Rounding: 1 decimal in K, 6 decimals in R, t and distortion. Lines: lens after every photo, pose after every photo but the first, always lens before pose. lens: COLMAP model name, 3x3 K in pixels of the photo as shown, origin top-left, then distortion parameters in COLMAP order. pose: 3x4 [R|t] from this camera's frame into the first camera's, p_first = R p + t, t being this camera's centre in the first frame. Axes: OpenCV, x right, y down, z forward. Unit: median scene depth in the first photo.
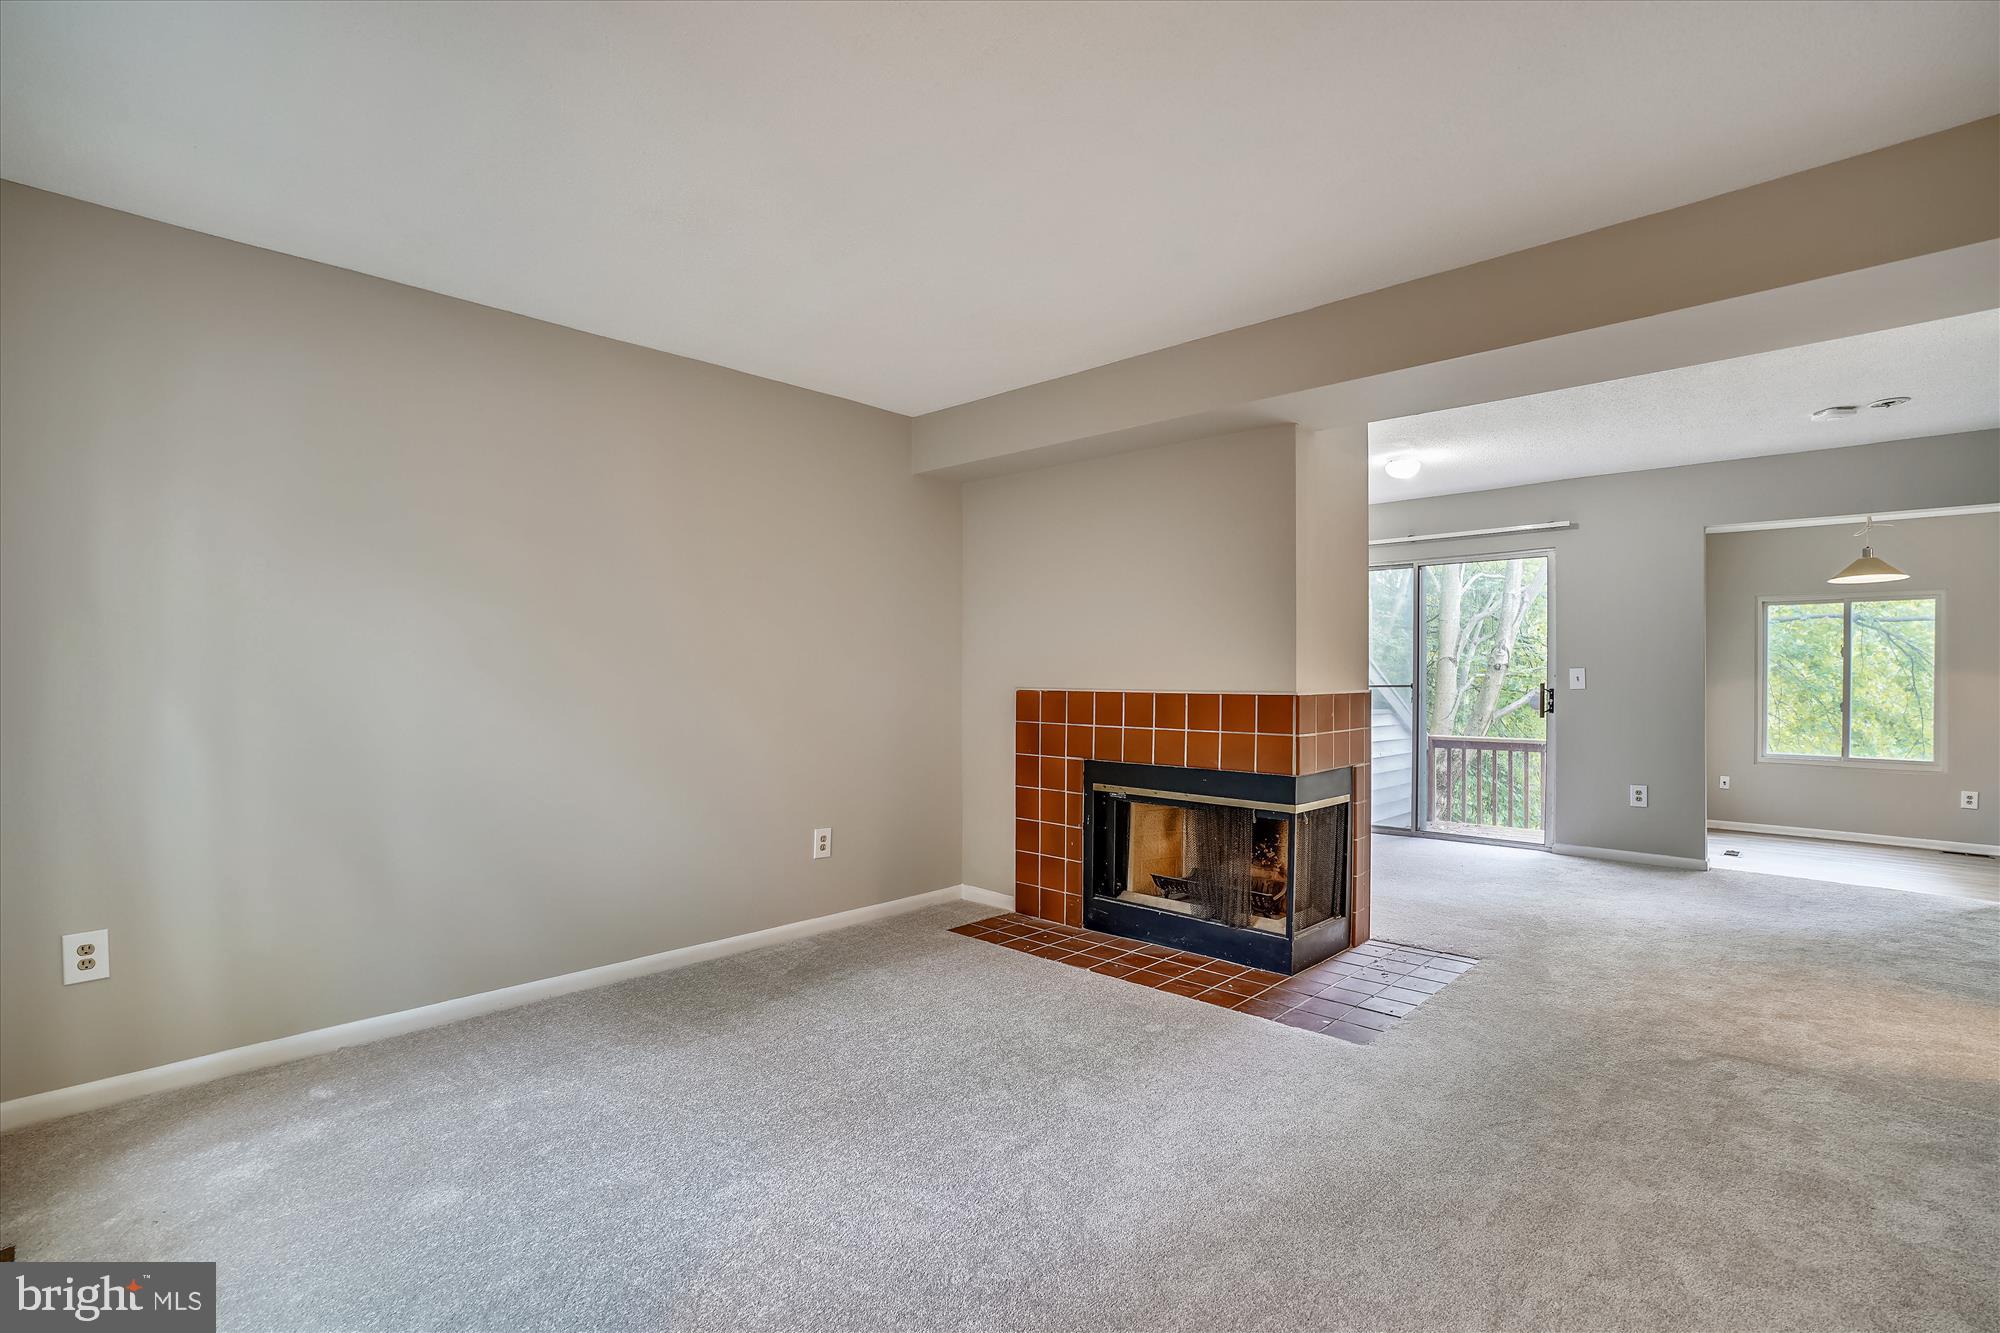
lens RADIAL K [[933.6, 0, 991.3], [0, 933.6, 681.5], [0, 0, 1]] dist [-0.037914, 0.017043]
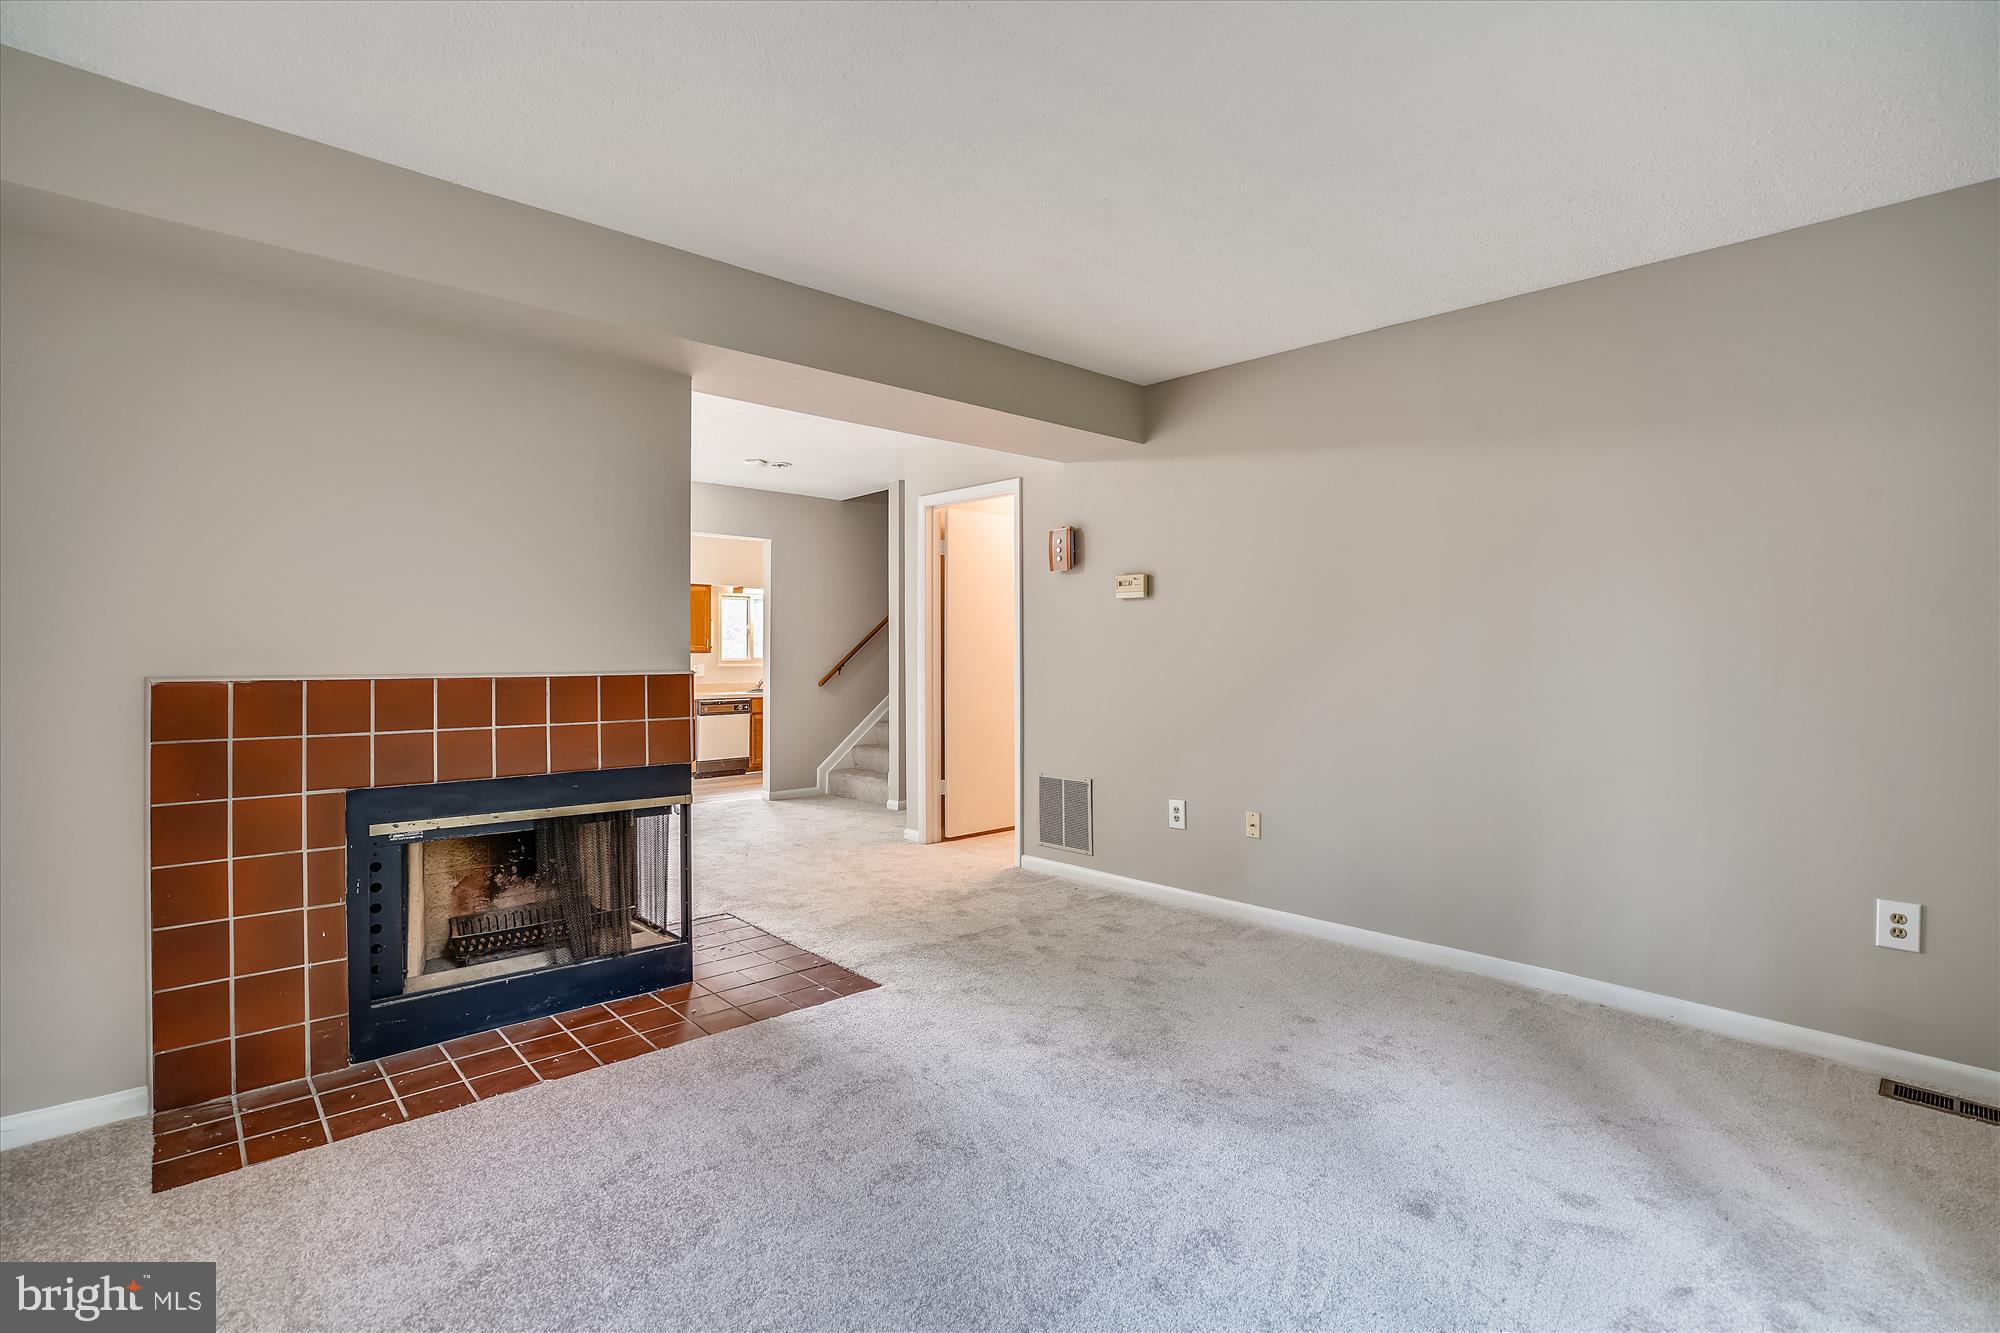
lens RADIAL K [[933.6, 0, 1002.4], [0, 933.6, 662.2], [0, 0, 1]] dist [-0.037914, 0.017043]
pose [[0.063886, -0.012258, 0.997882, -0.349703], [0.004211, 0.999919, 0.012013, -0.004230], [-0.997948, 0.003434, 0.063932, 0.392879]]
